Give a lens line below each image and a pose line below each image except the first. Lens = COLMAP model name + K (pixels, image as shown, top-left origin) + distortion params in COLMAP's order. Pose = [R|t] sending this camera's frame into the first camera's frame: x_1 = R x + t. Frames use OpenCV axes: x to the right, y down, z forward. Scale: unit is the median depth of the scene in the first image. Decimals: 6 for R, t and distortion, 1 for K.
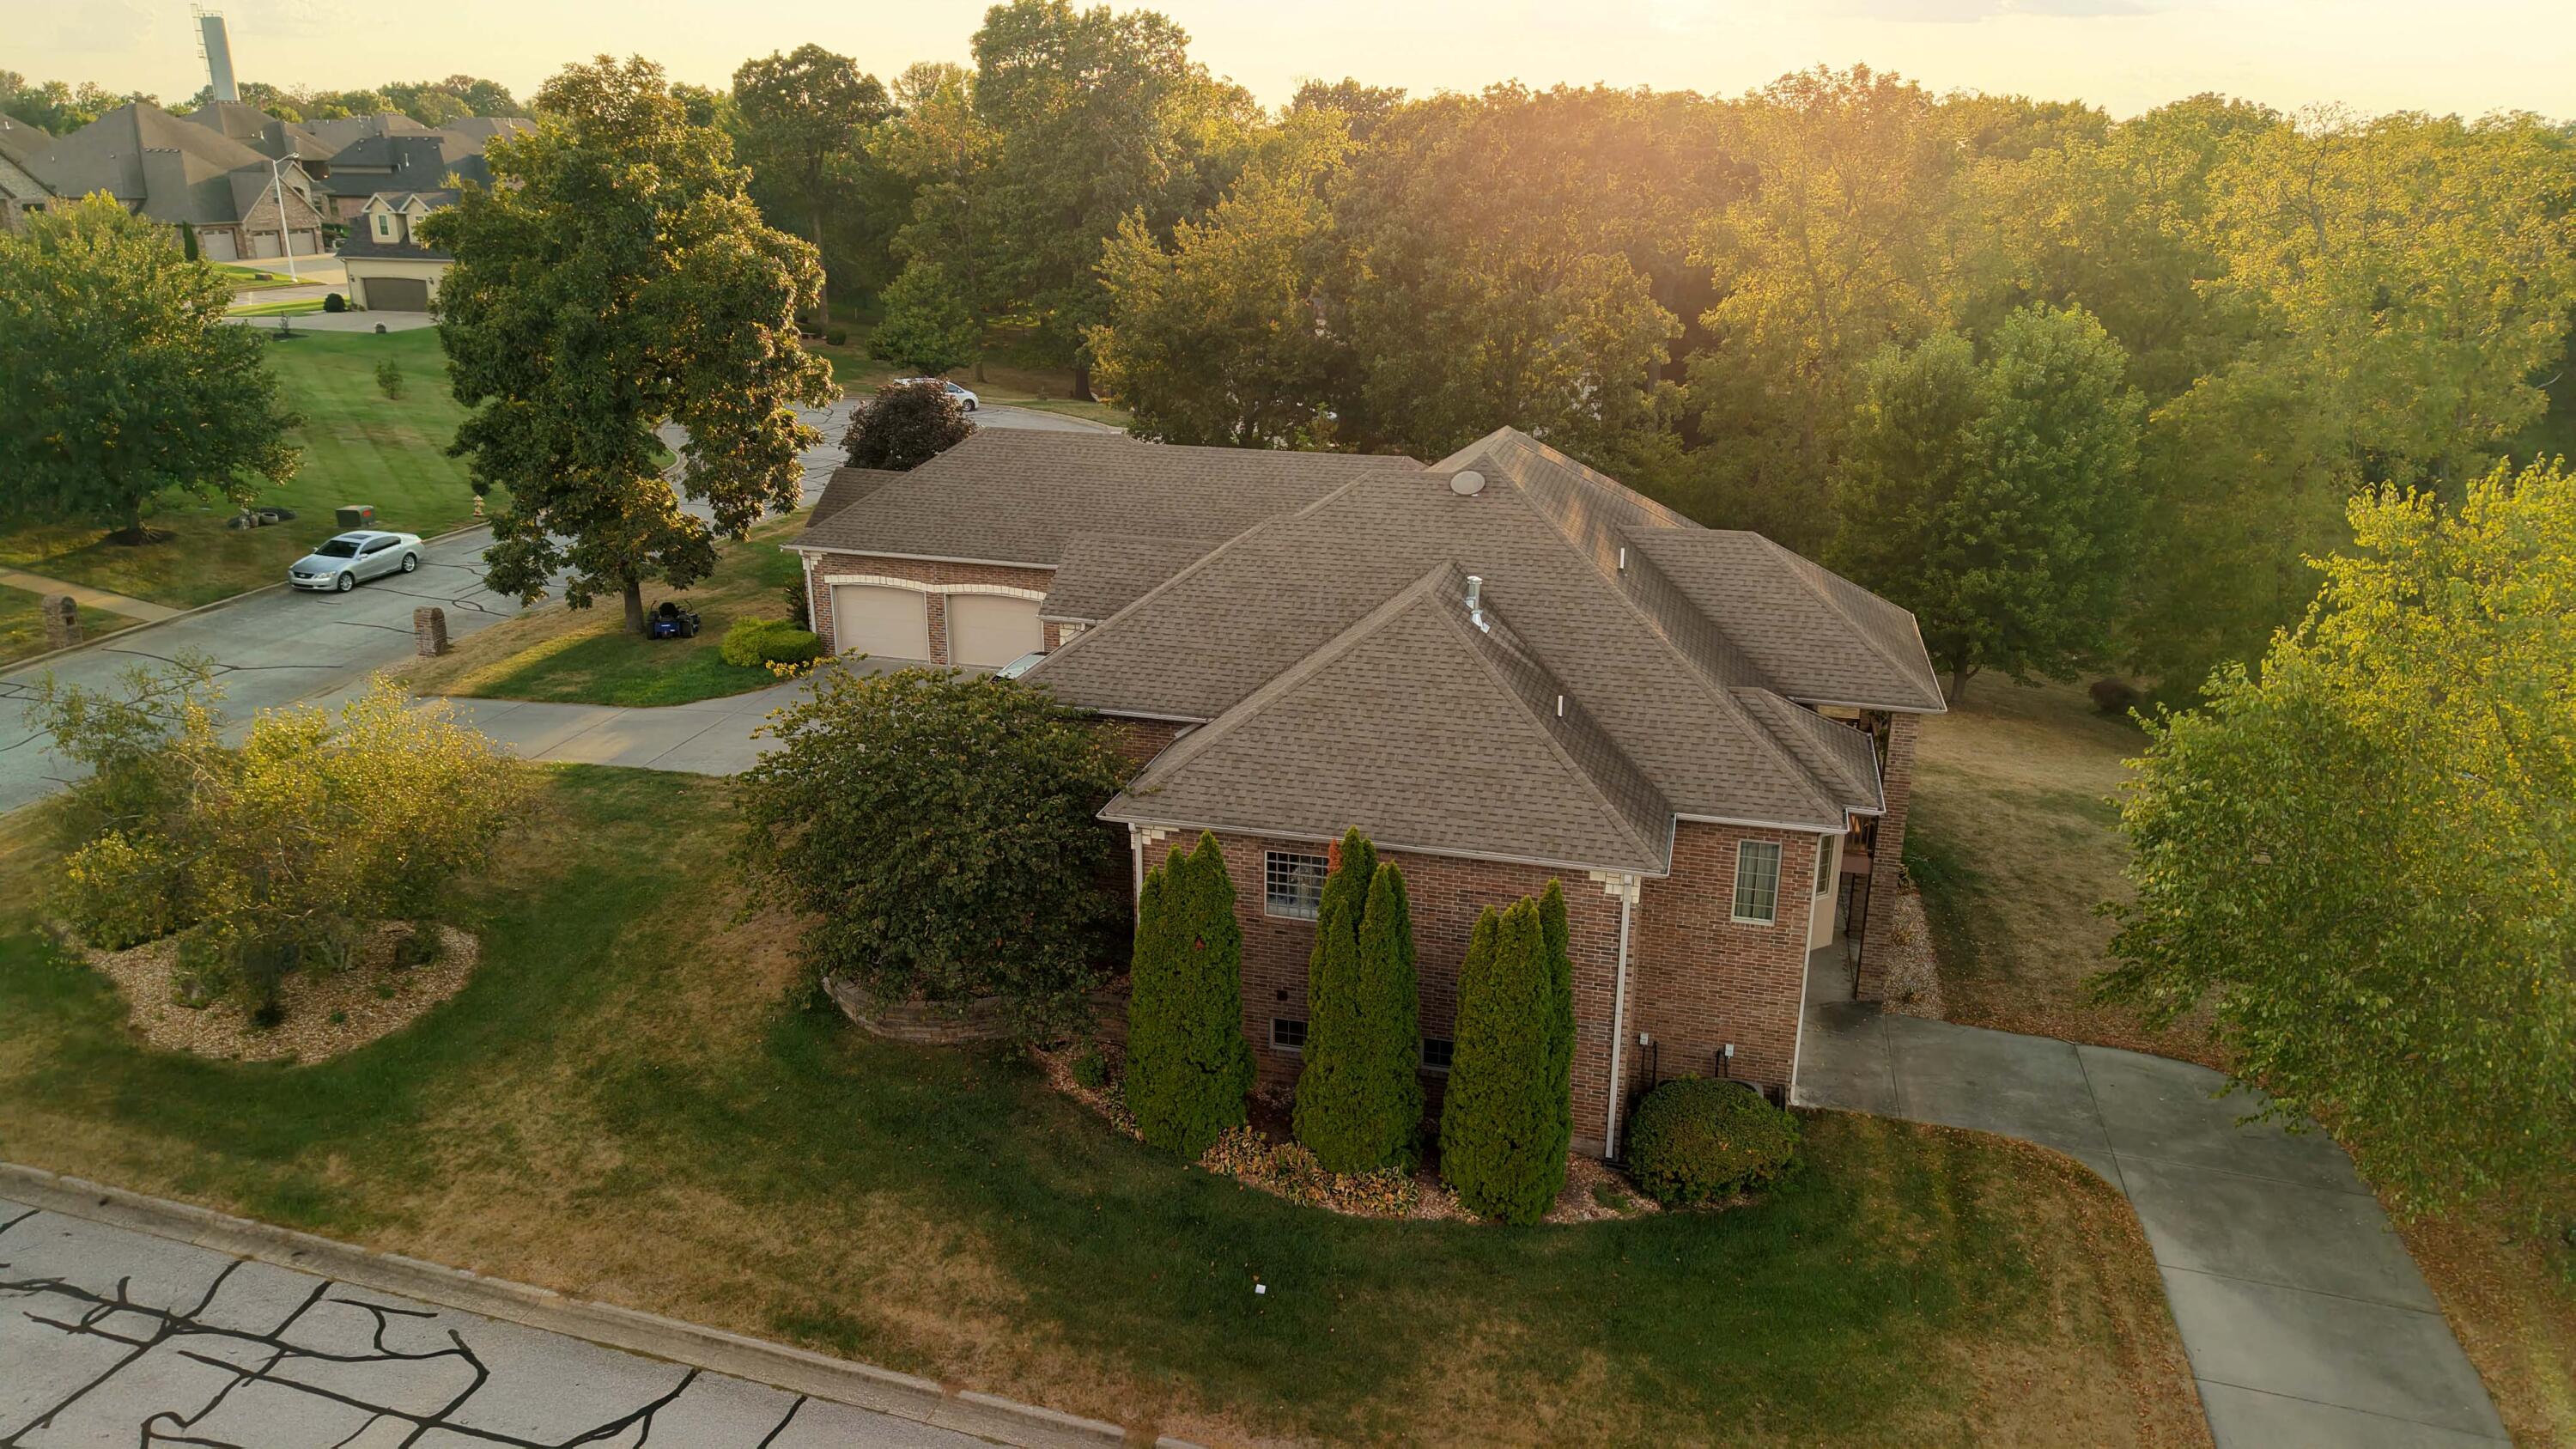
lens RADIAL K [[1704.7, 0, 1294.2], [0, 1704.7, 762.4], [0, 0, 1]] dist [0.040073, -0.048393]
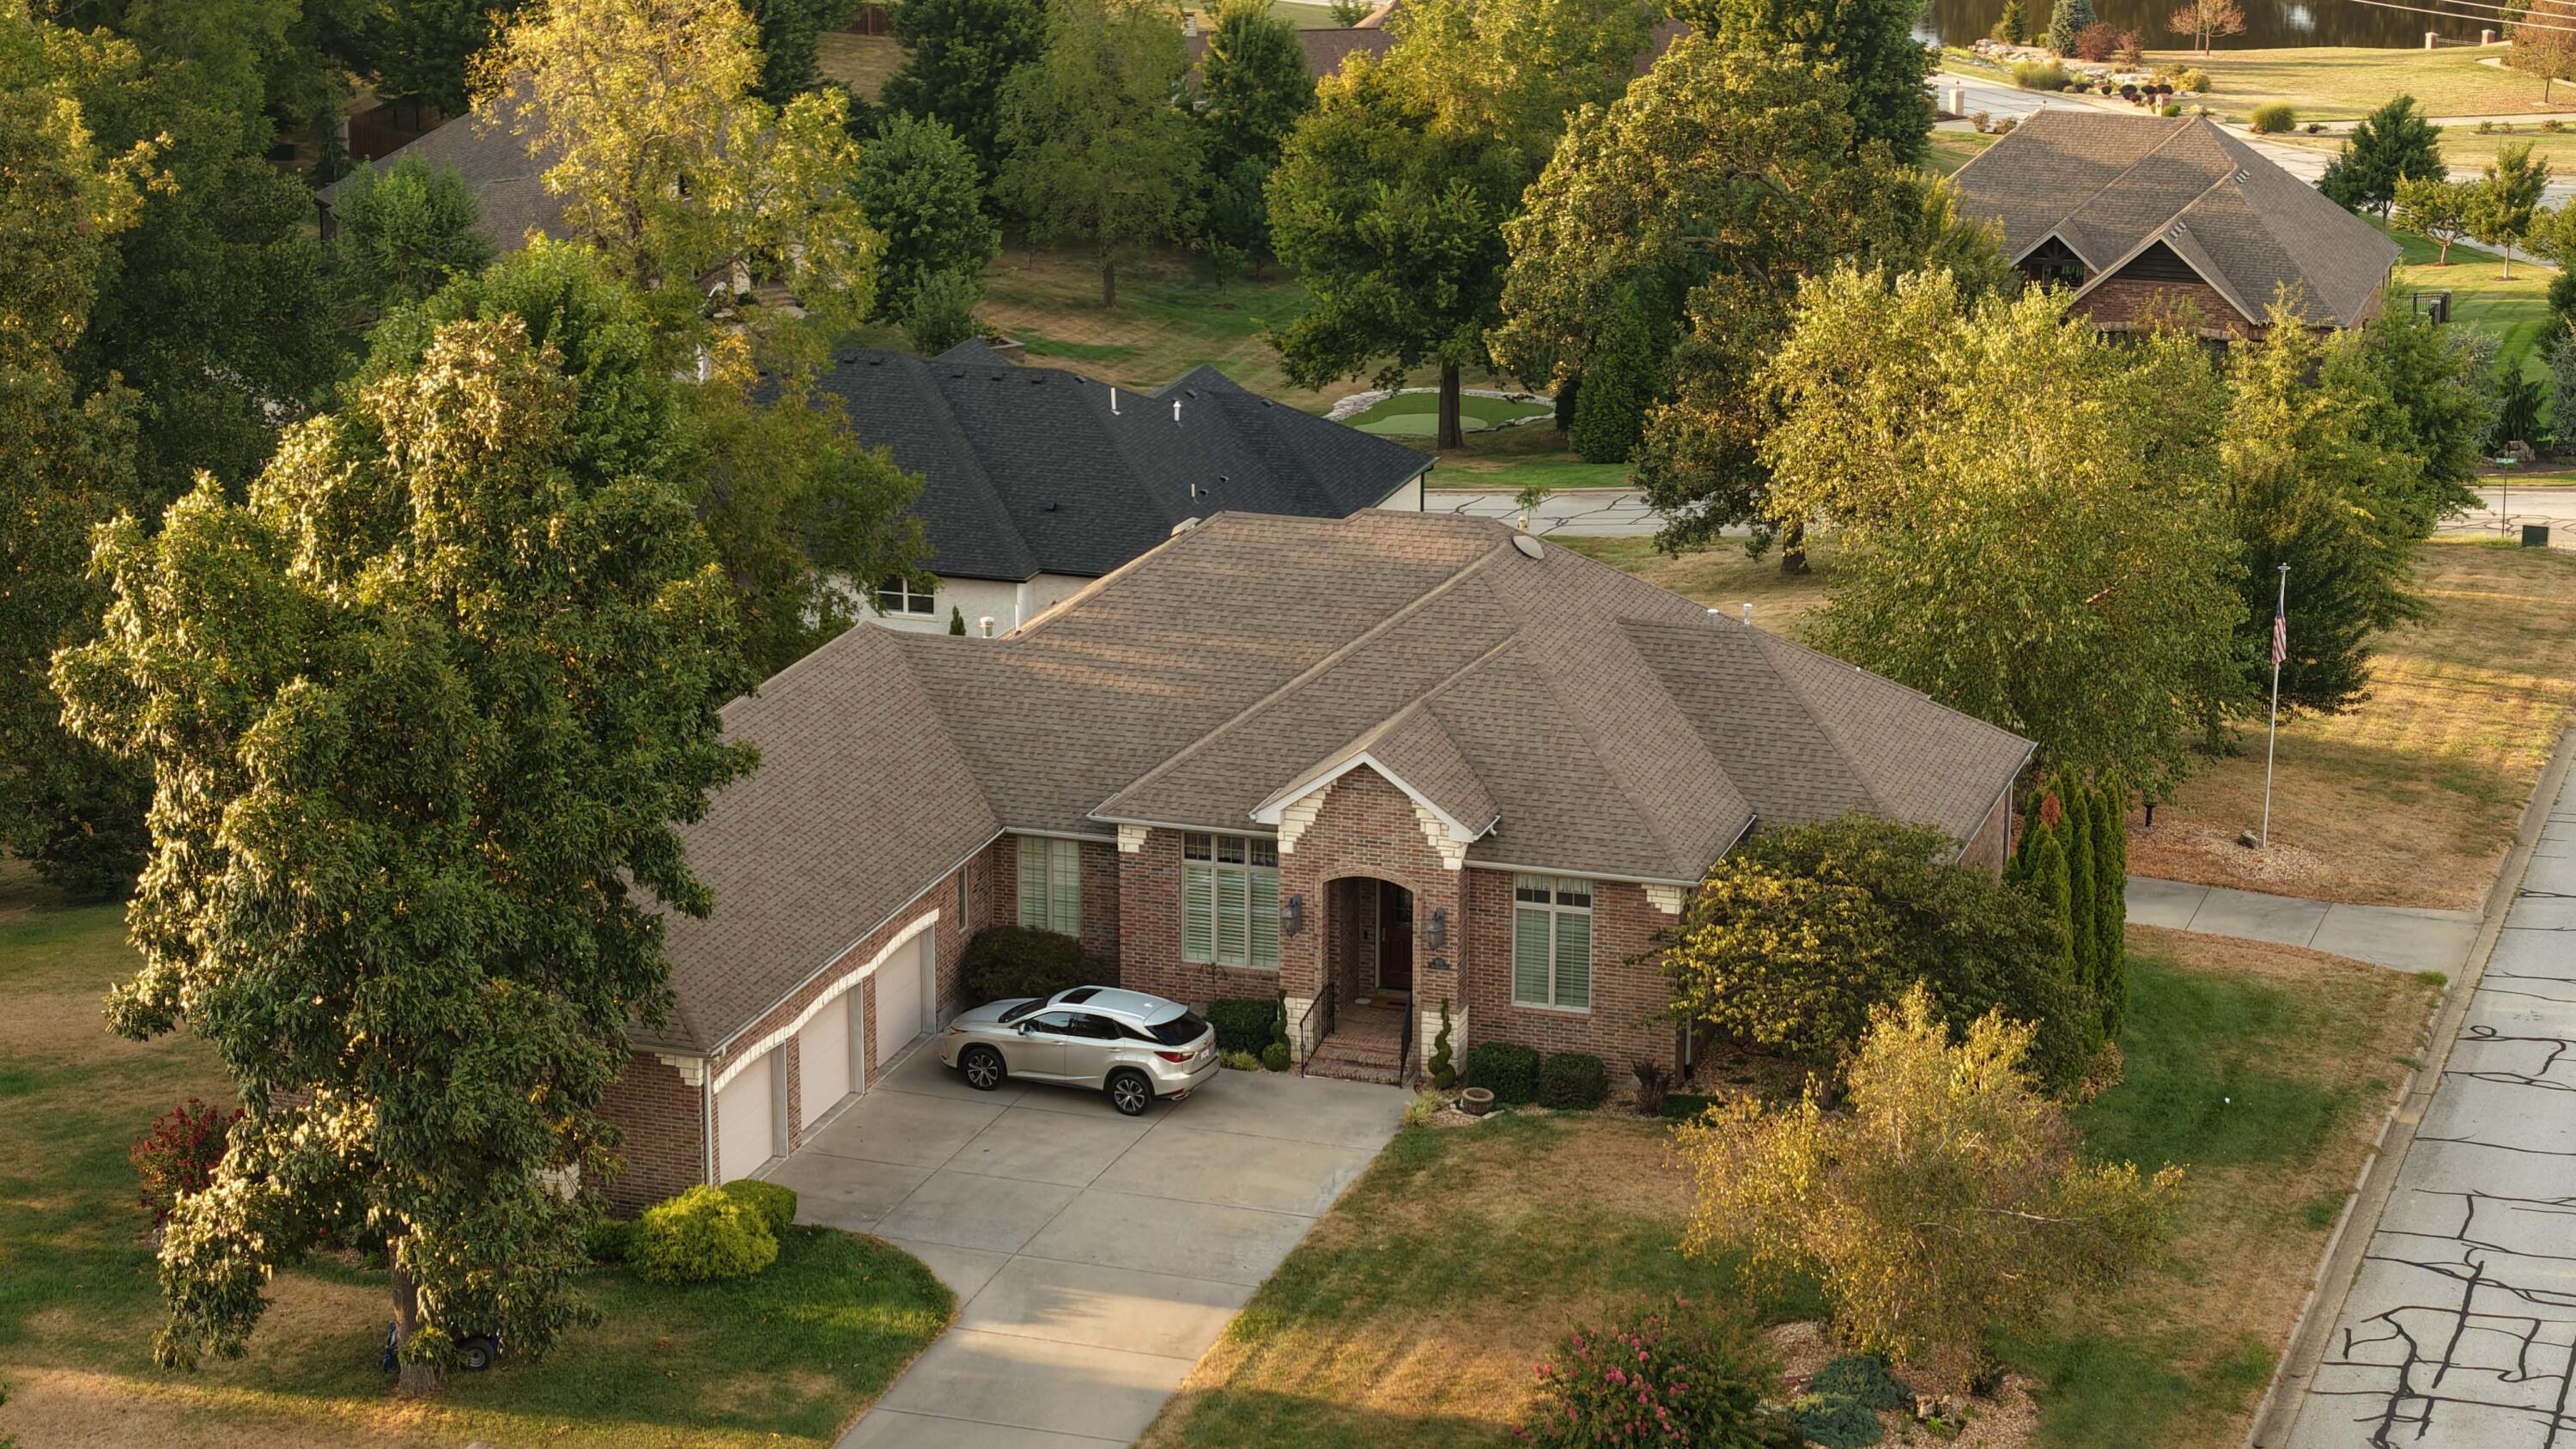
lens RADIAL K [[5362.5, 0, 1288.0], [0, 5362.5, 724.5], [0, 0, 1]] dist [-0.204835, 0.690334]
pose [[0.067797, -0.278176, 0.958134, -3.069186], [0.348074, 0.906599, 0.238584, -0.912177], [-0.935012, 0.317326, 0.158291, 0.762217]]
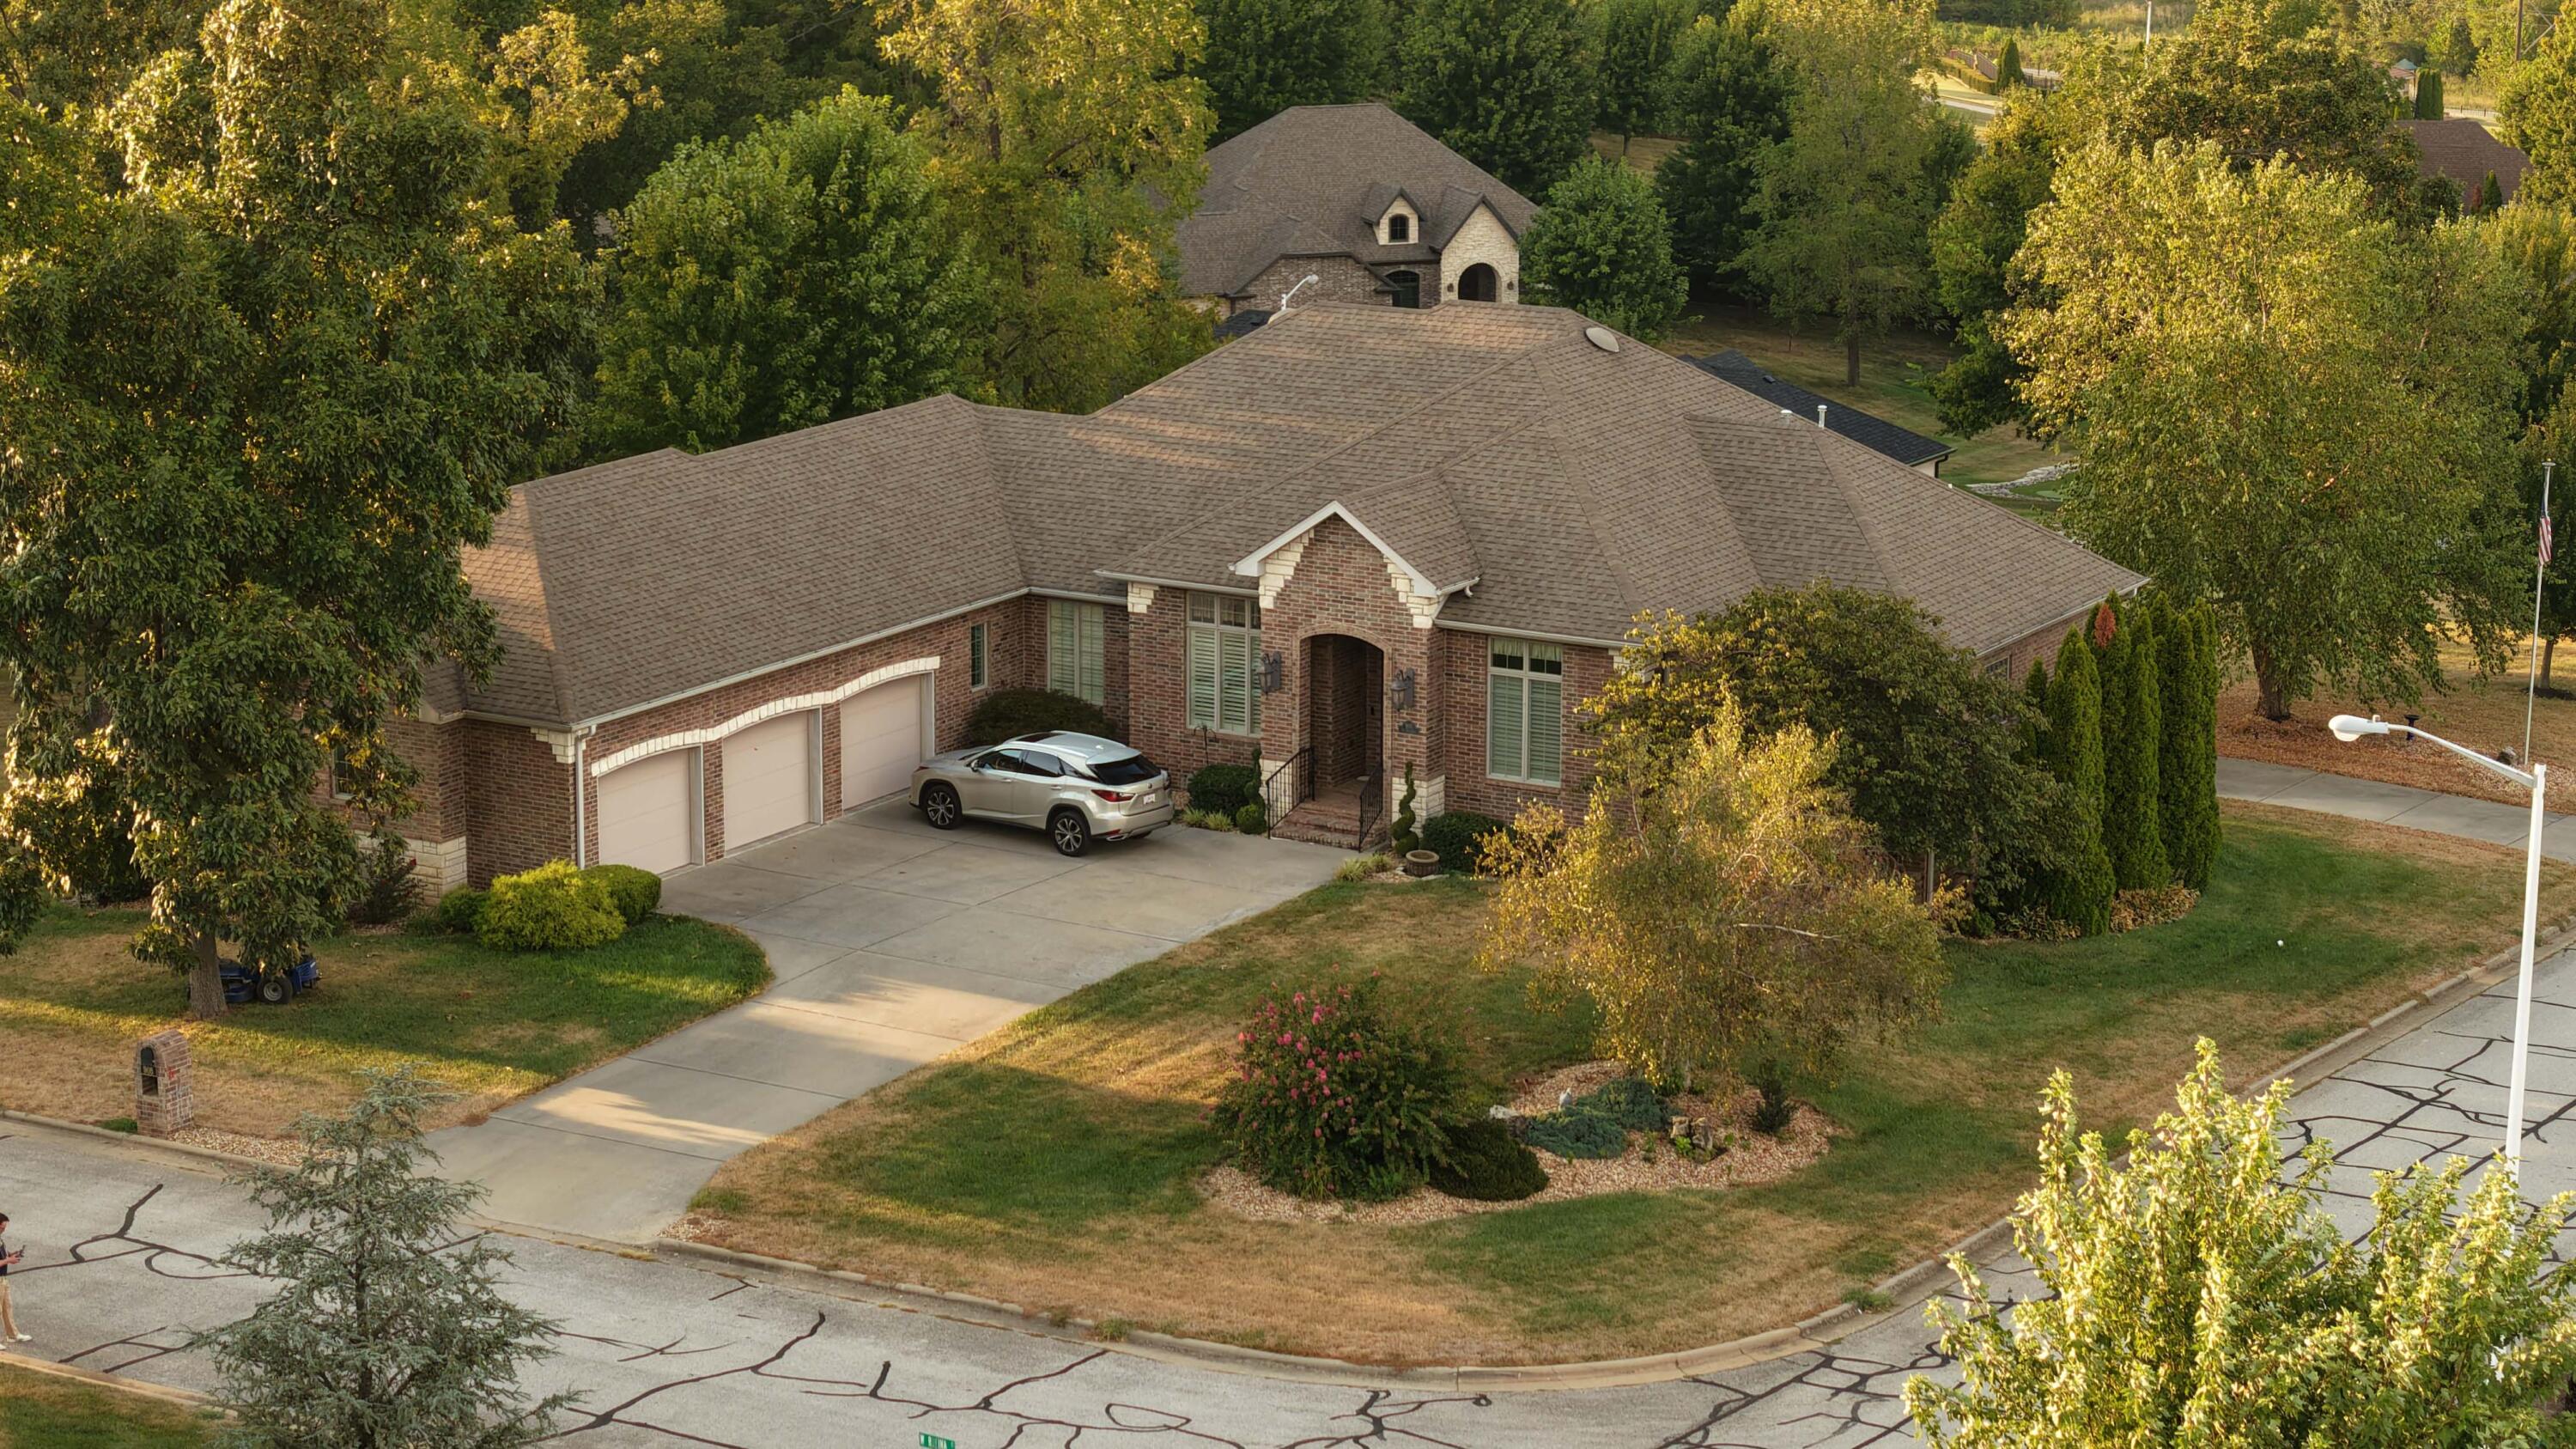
lens RADIAL K [[5362.5, 0, 1288.0], [0, 5362.5, 724.5], [0, 0, 1]] dist [-0.204835, 0.690334]
pose [[0.286223, -0.221965, 0.932099, -2.951947], [0.334421, 0.934765, 0.119909, -0.405994], [-0.897908, 0.277392, 0.341781, 0.253519]]
